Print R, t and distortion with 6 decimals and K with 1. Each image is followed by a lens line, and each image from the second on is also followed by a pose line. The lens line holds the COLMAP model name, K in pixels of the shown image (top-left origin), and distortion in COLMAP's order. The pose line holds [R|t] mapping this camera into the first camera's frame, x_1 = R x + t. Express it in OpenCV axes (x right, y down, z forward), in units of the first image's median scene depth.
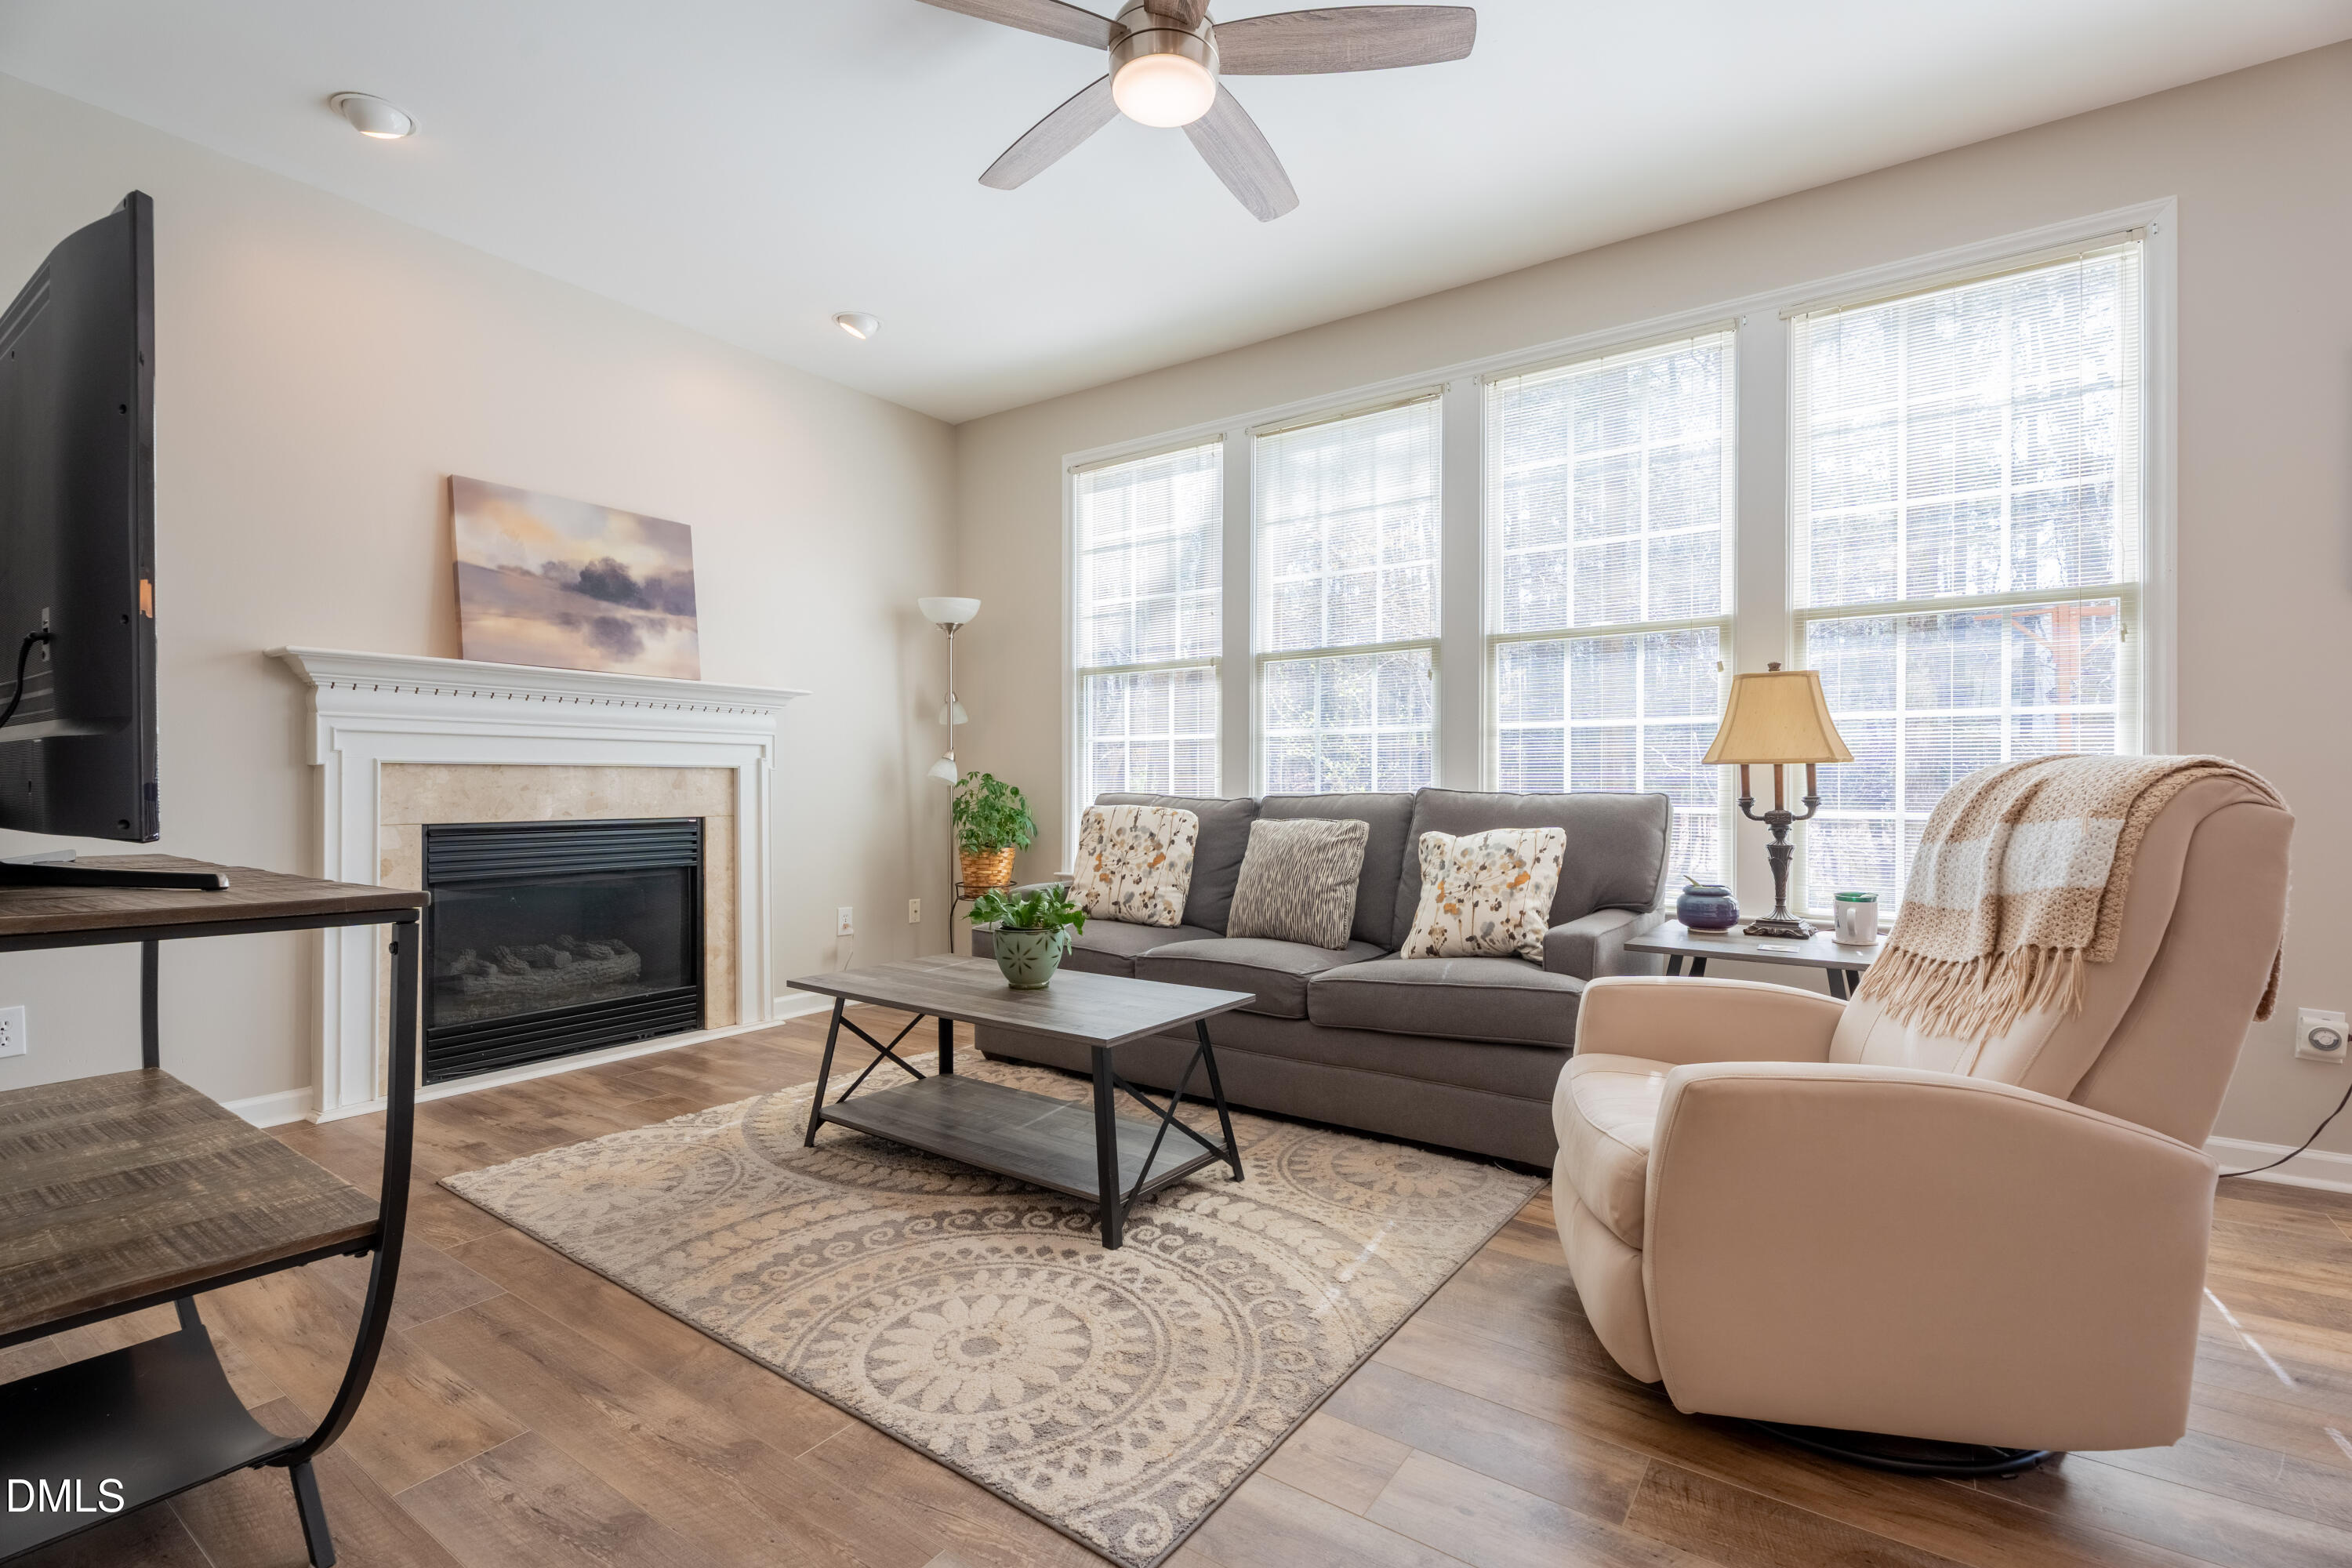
lens RADIAL K [[1058.8, 0, 1162.4], [0, 1058.8, 783.4], [0, 0, 1]] dist [0.003223, -0.002002]
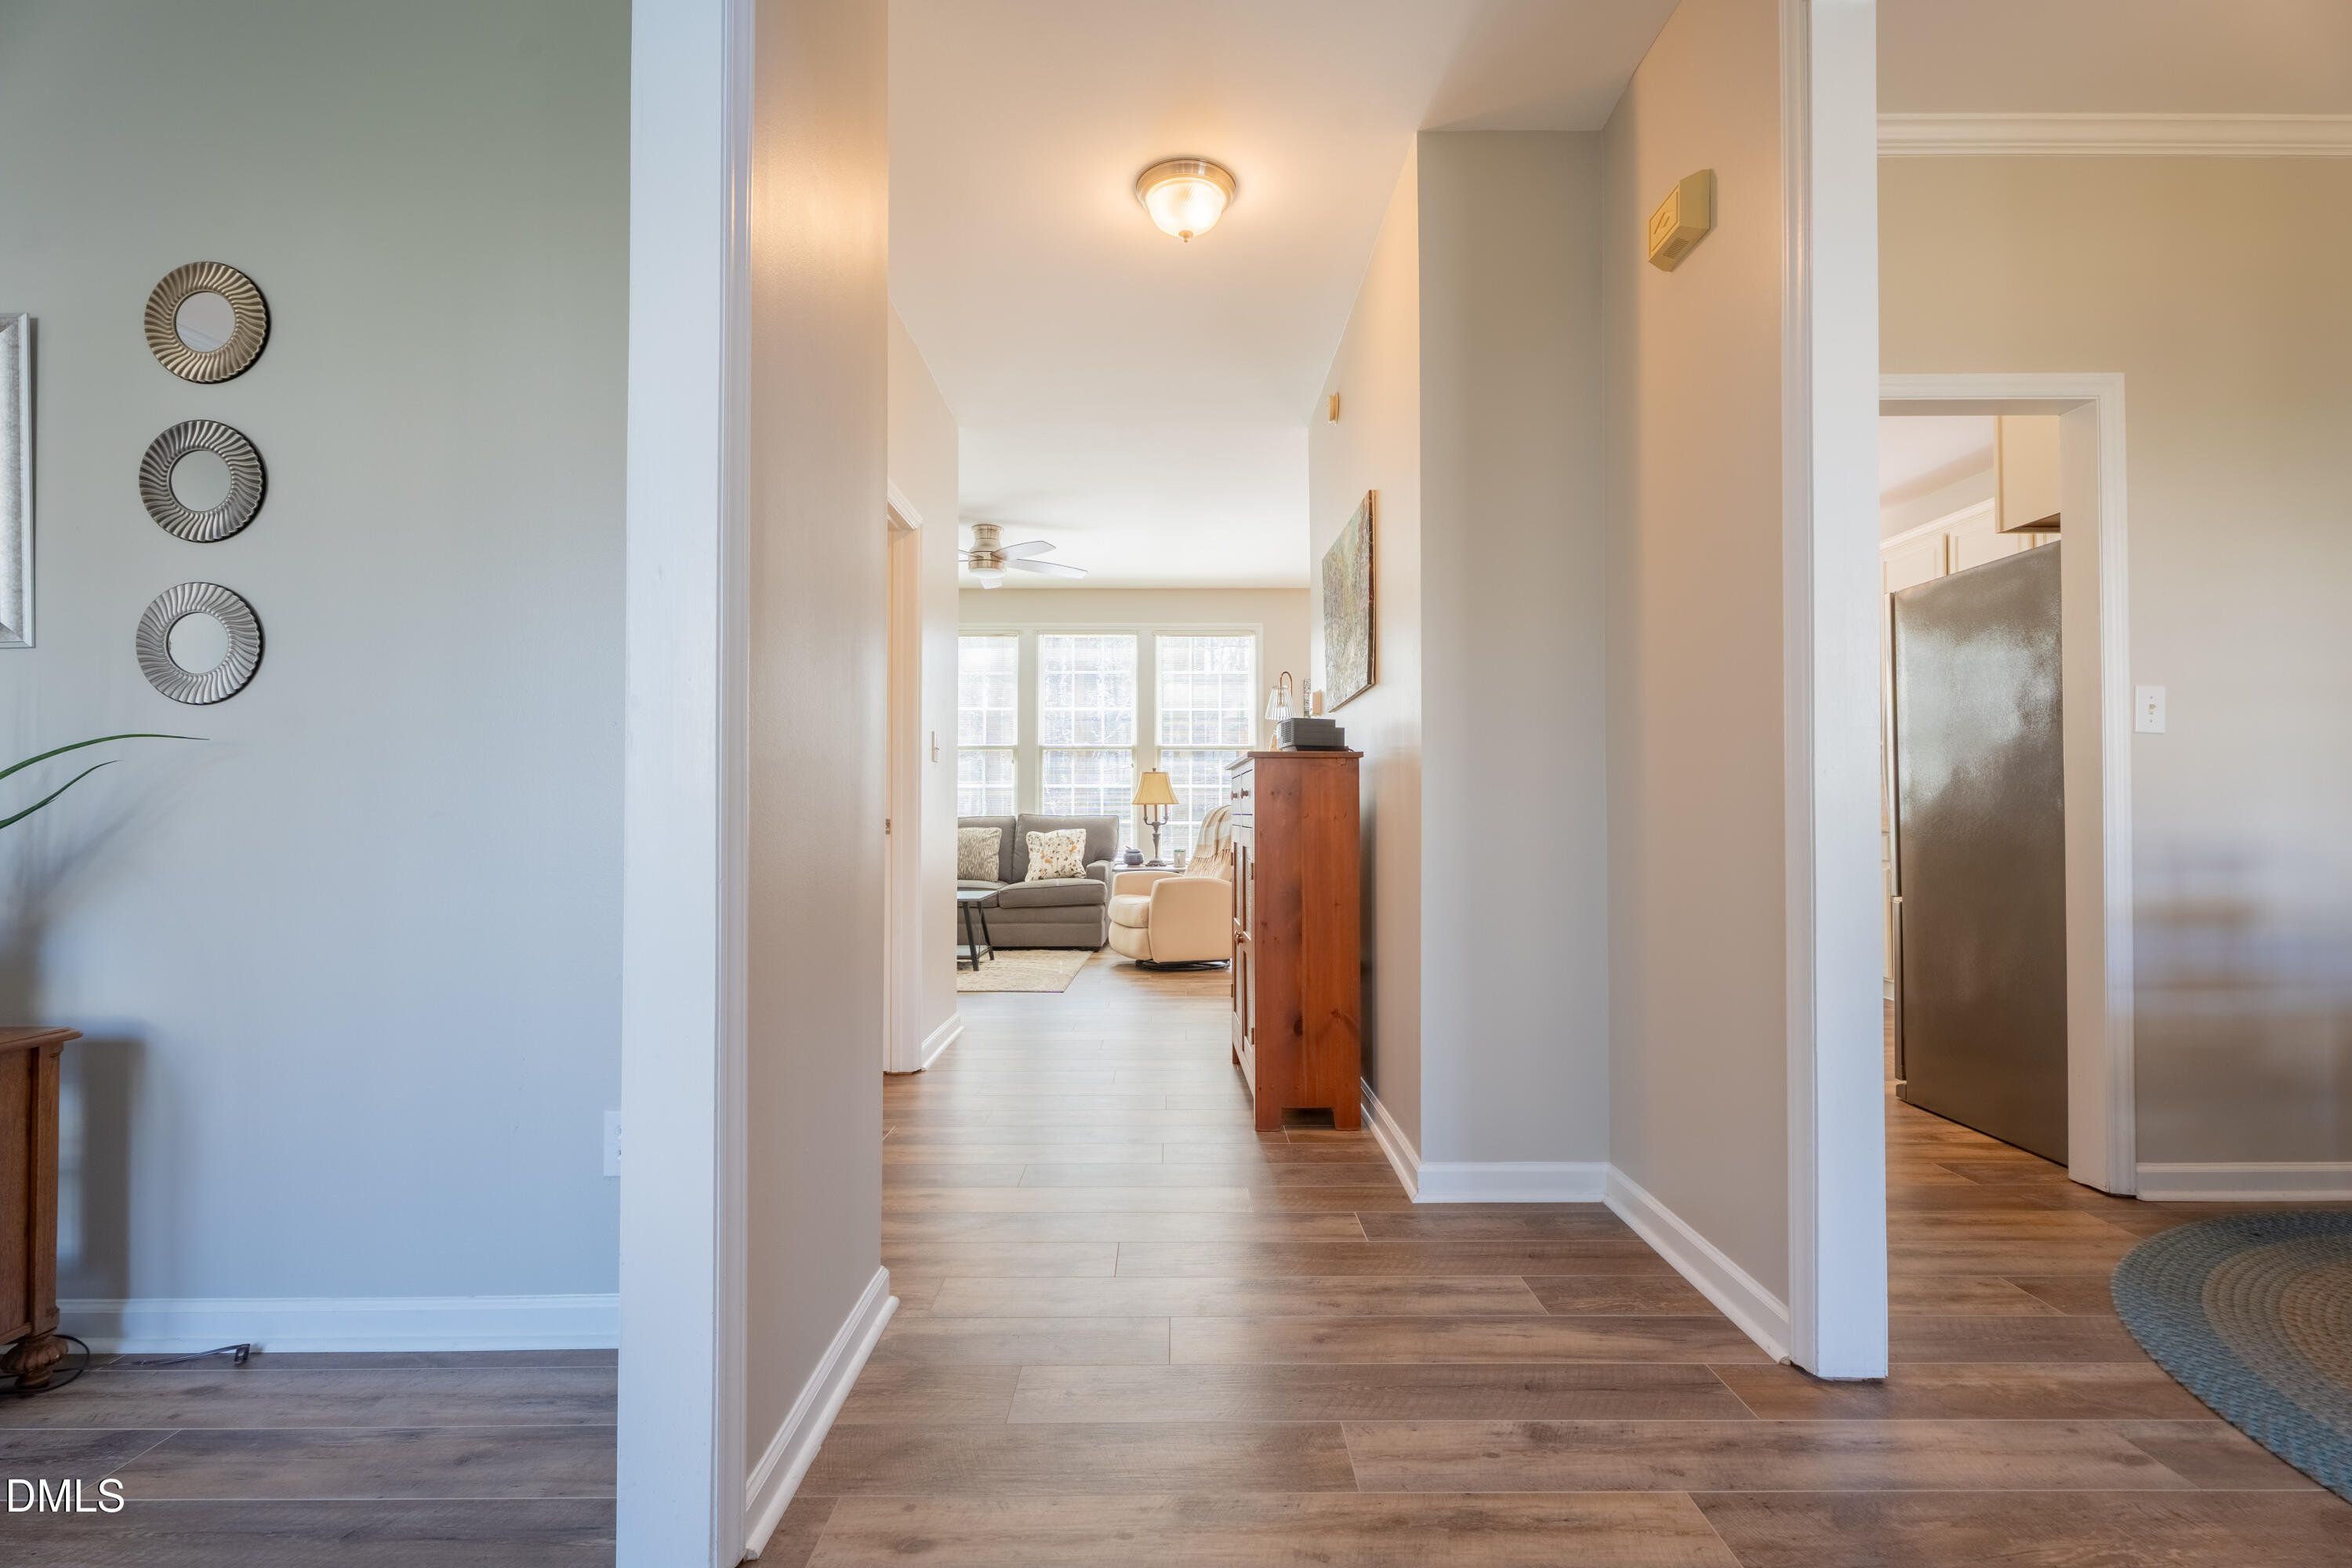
lens RADIAL K [[1058.8, 0, 1188.1], [0, 1058.8, 793.7], [0, 0, 1]] dist [0.003223, -0.002002]
pose [[0.806694, 0.014422, 0.590793, -0.938026], [0.001982, 0.999631, -0.027109, 0.026955], [-0.590966, 0.023039, 0.806368, -1.219543]]
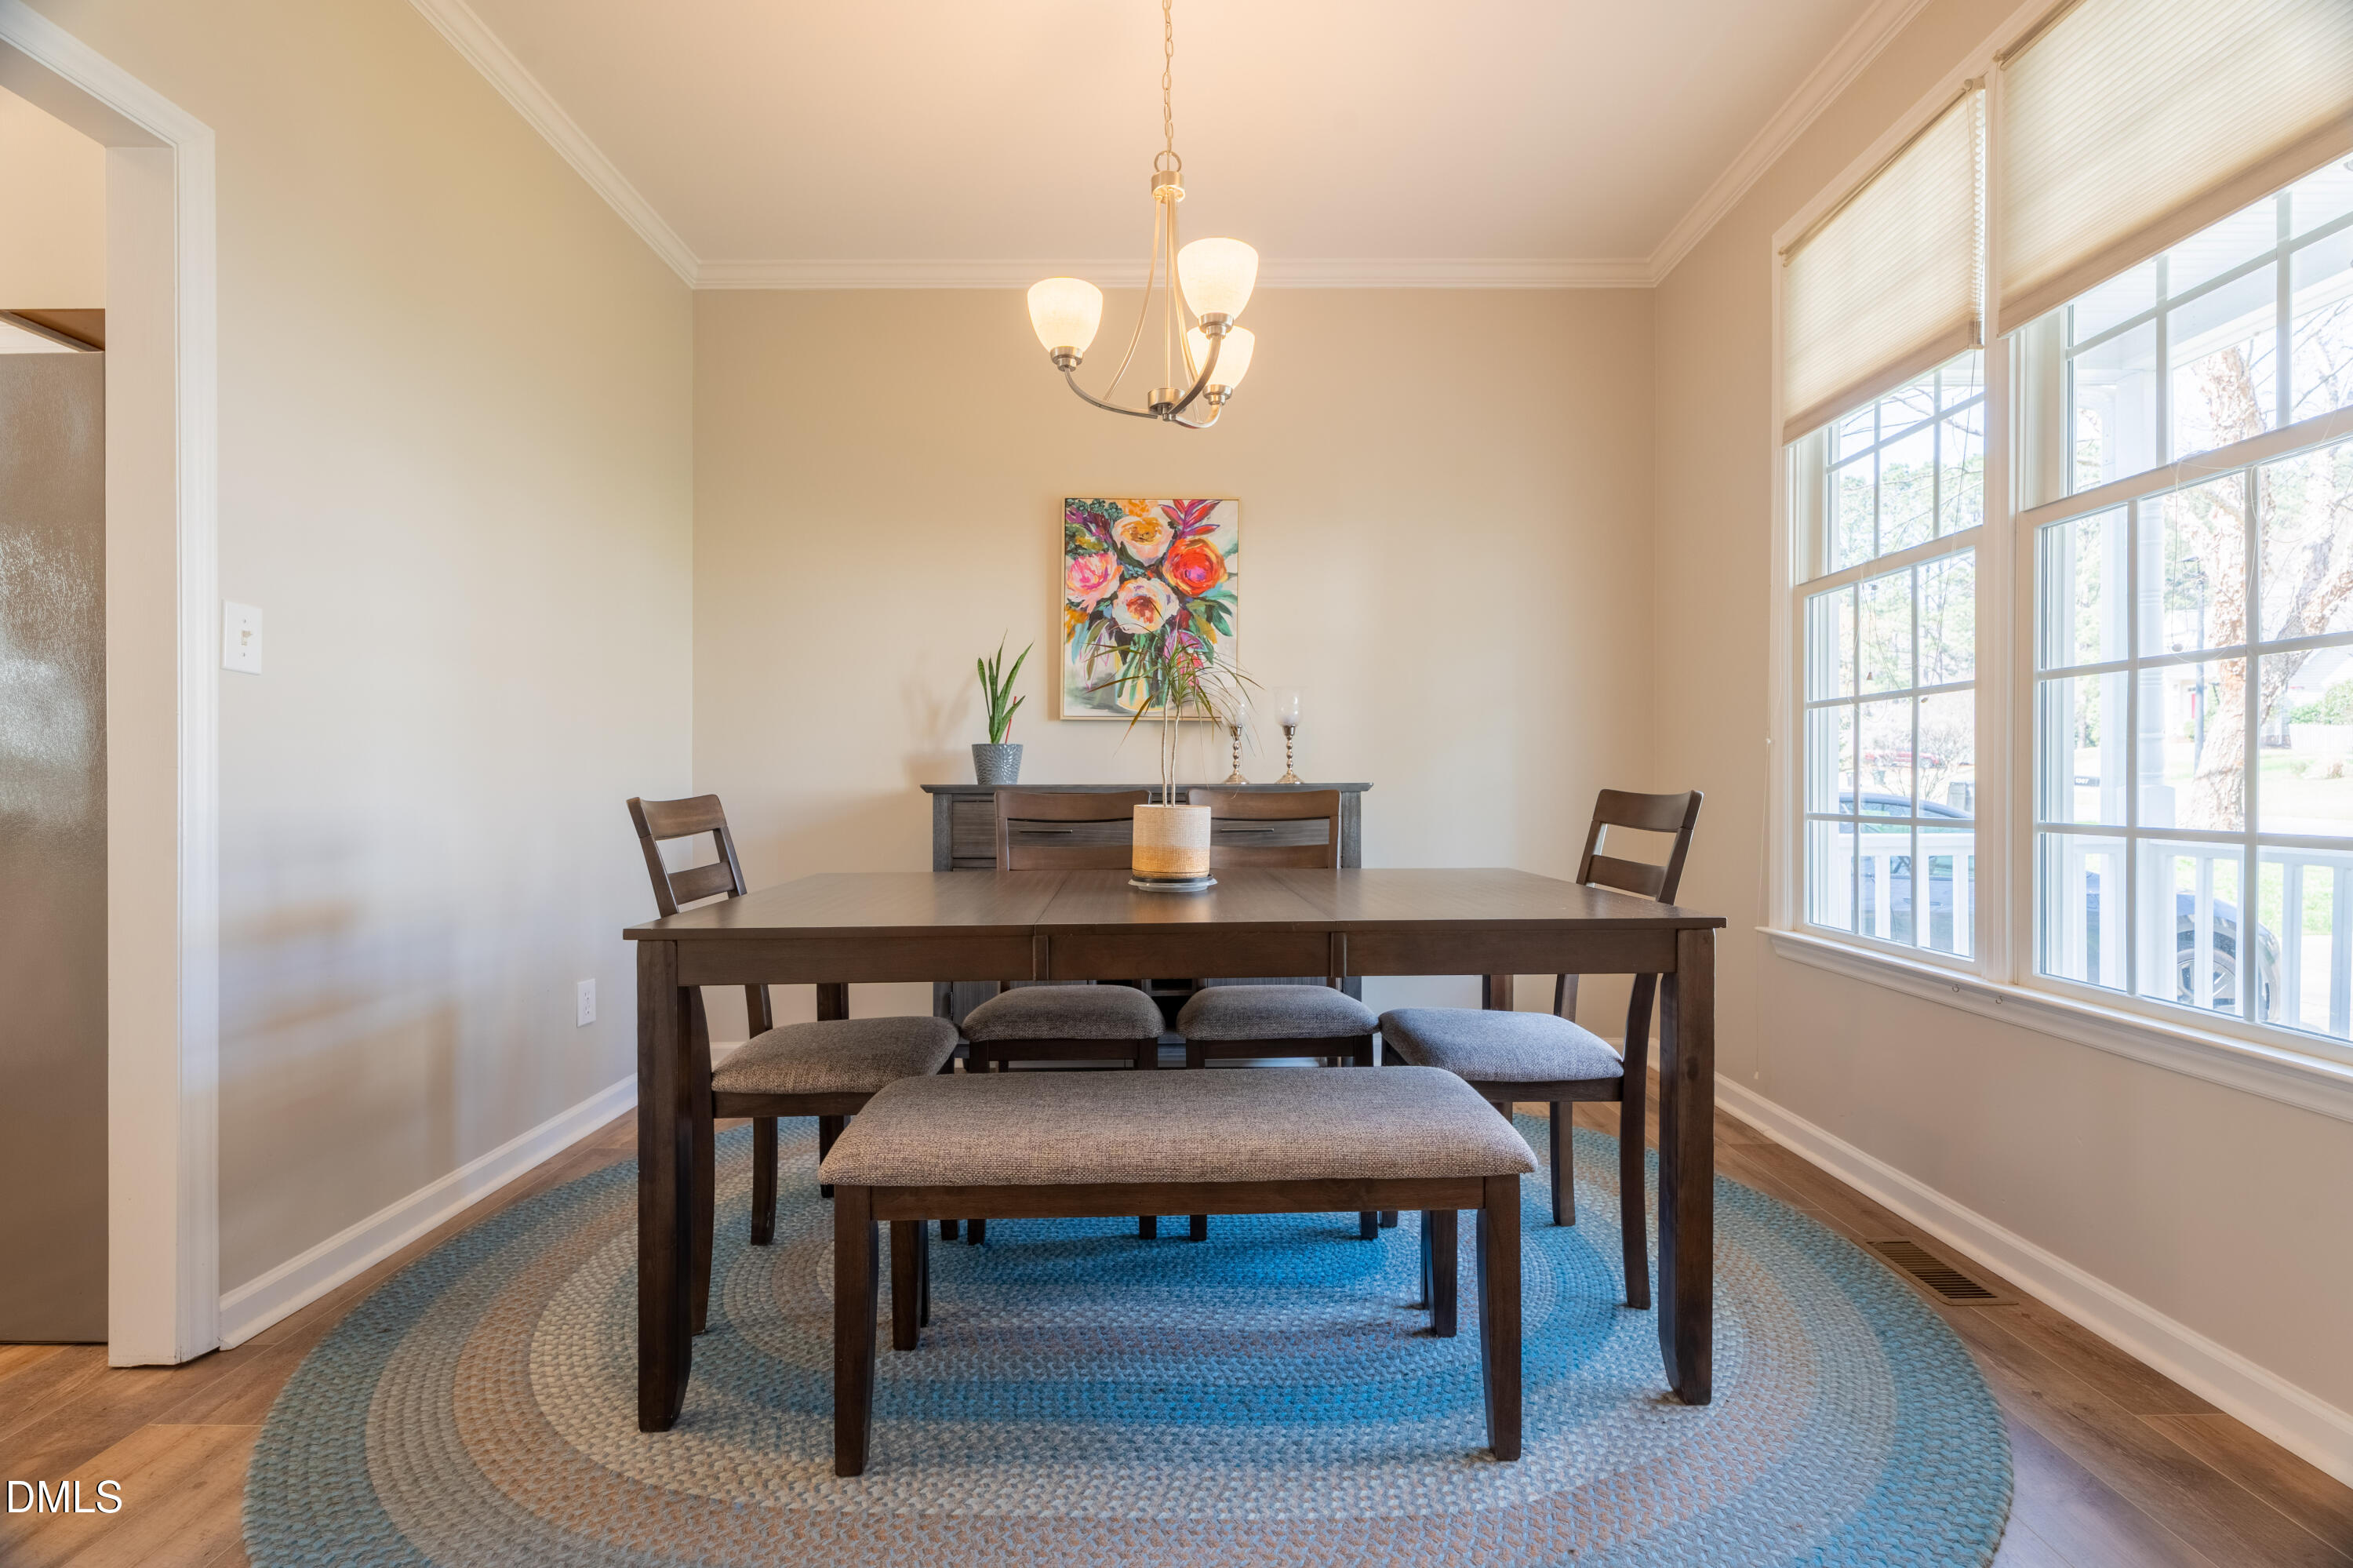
lens RADIAL K [[1059.3, 0, 1087.7], [0, 1059.3, 791.1], [0, 0, 1]] dist [0.003223, -0.002002]
pose [[-0.548393, 0.007695, 0.836185, -0.539330], [0.014988, 0.999887, 0.000628, 0.030895], [-0.836086, 0.012877, -0.548447, -1.047374]]
